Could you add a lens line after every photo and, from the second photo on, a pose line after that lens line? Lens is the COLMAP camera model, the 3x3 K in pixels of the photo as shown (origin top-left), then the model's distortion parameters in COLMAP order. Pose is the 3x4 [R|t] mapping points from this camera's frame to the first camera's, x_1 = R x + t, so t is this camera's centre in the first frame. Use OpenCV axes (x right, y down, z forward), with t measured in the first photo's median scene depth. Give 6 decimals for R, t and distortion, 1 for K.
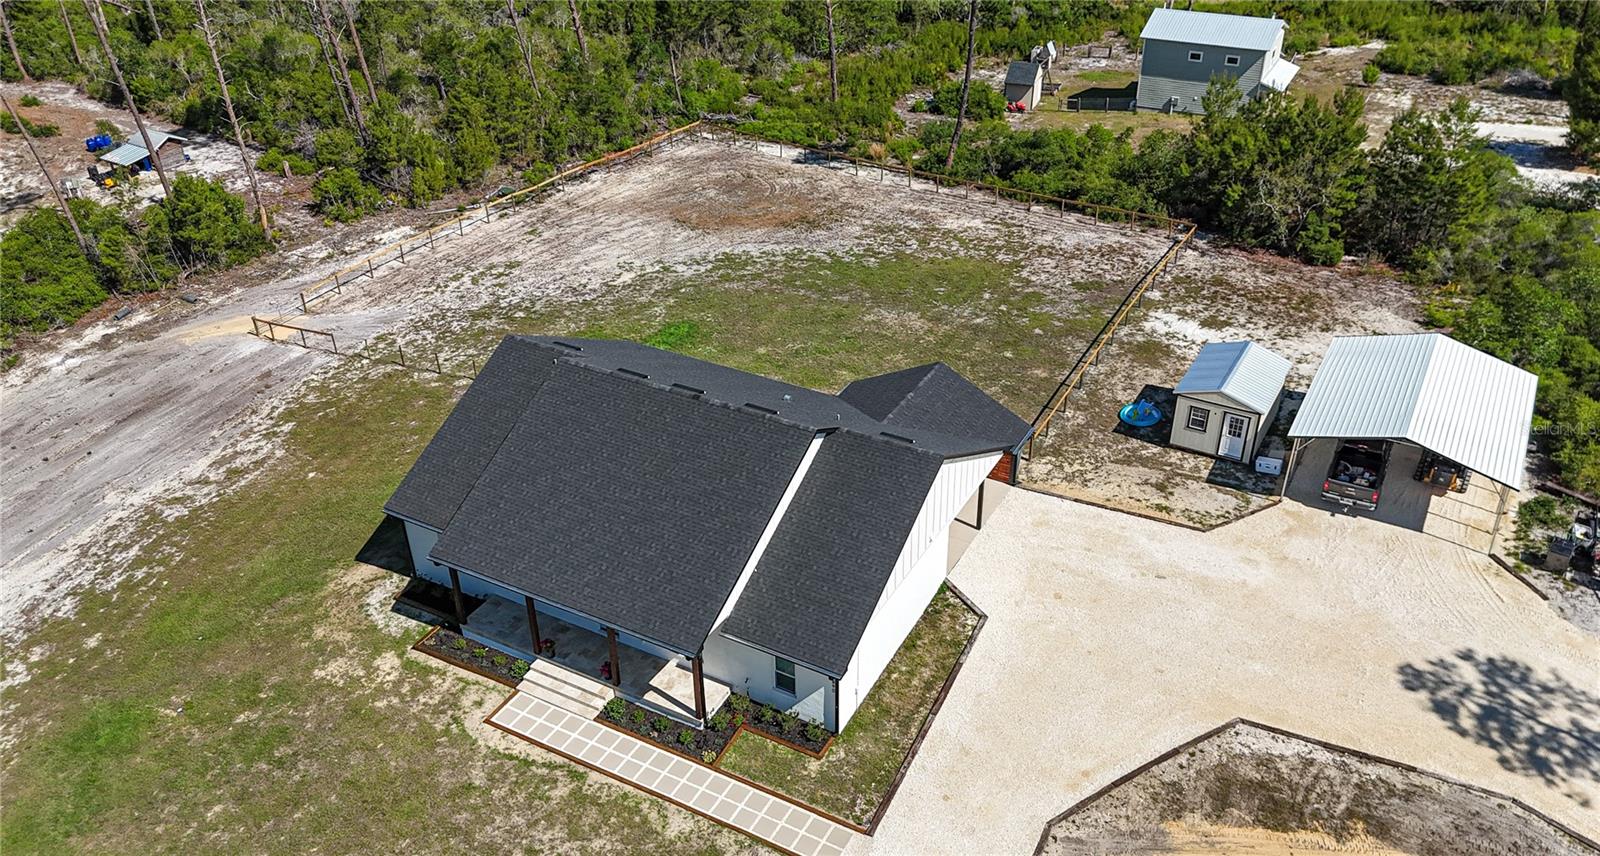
lens RADIAL K [[1215.3, 0, 829.7], [0, 1215.3, 442.4], [0, 0, 1]] dist [0.061601, -0.060877]
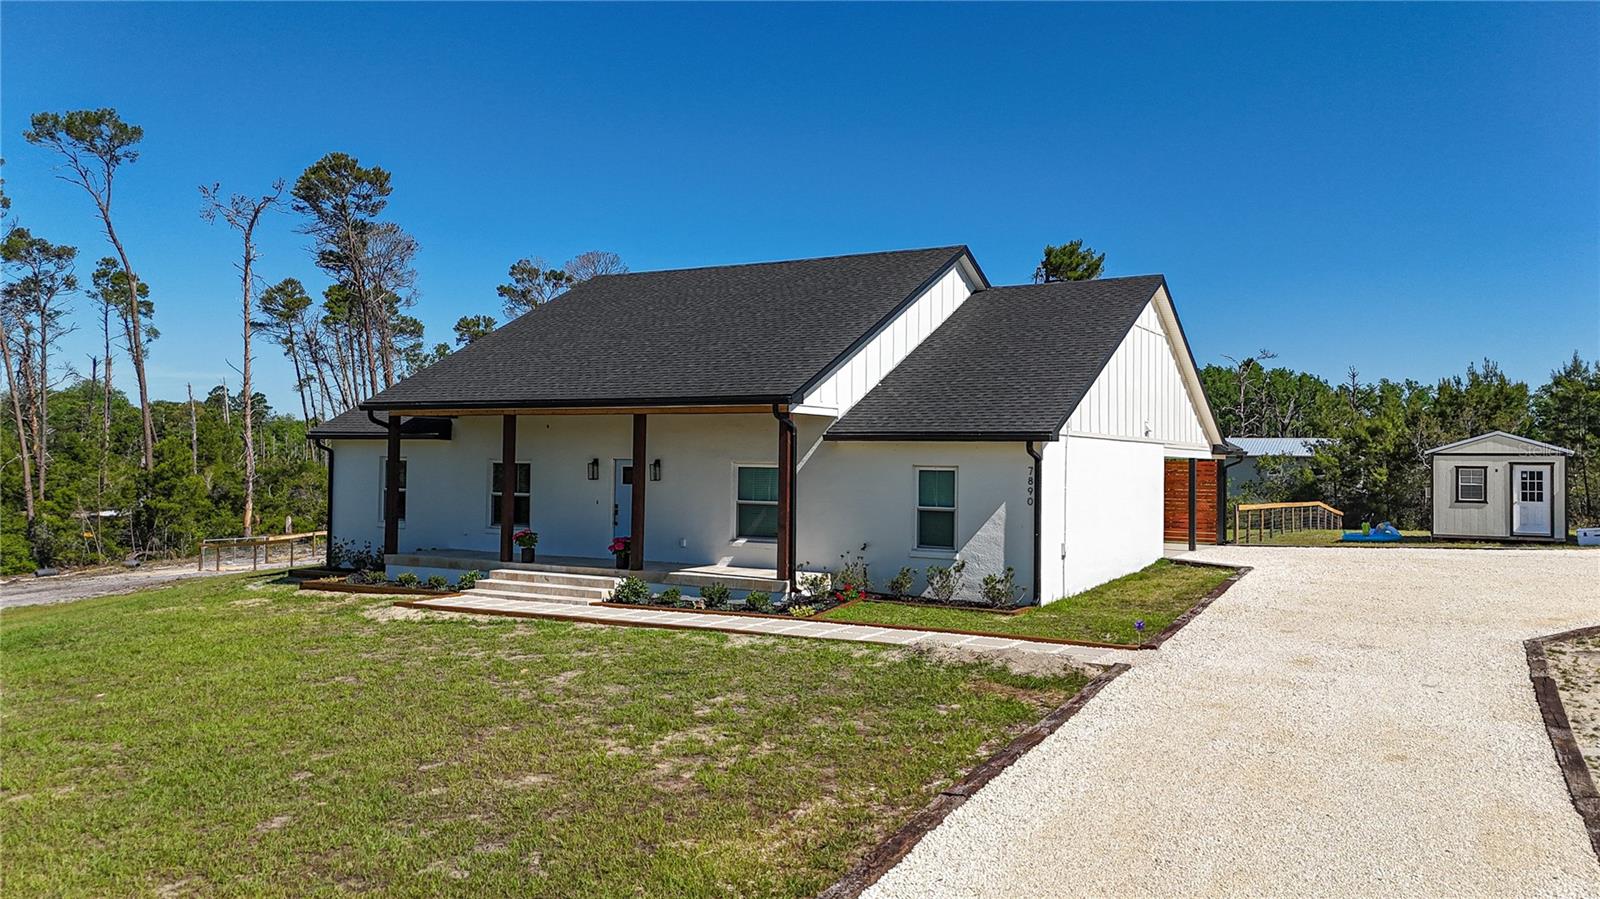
lens RADIAL K [[1194.3, 0, 794.4], [0, 1194.3, 445.8], [0, 0, 1]] dist [0.071530, -0.080235]
pose [[0.998999, 0.024392, -0.037509, -0.046188], [-0.041018, 0.834142, -0.550022, 0.264009], [0.017872, 0.551010, 0.834307, 0.287429]]
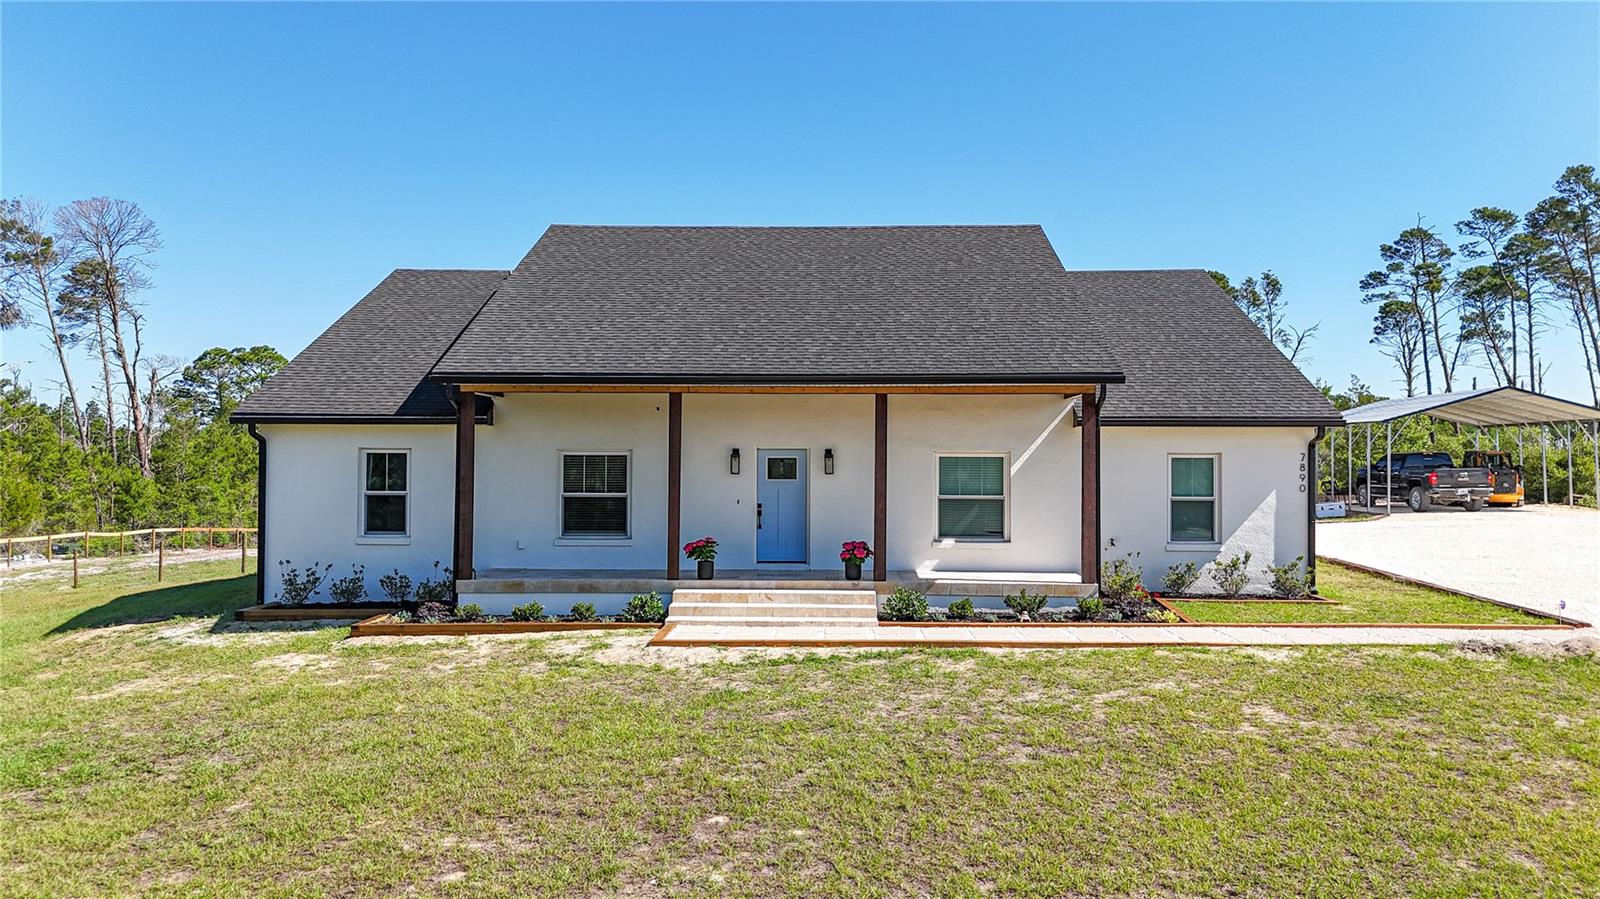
lens RADIAL K [[1185.5, 0, 797.6], [0, 1185.5, 435.5], [0, 0, 1]] dist [0.082544, -0.109832]
pose [[0.897874, 0.026029, 0.439483, -0.235852], [0.224695, 0.831353, -0.508296, 0.220158], [-0.378596, 0.555135, 0.740601, 0.366381]]
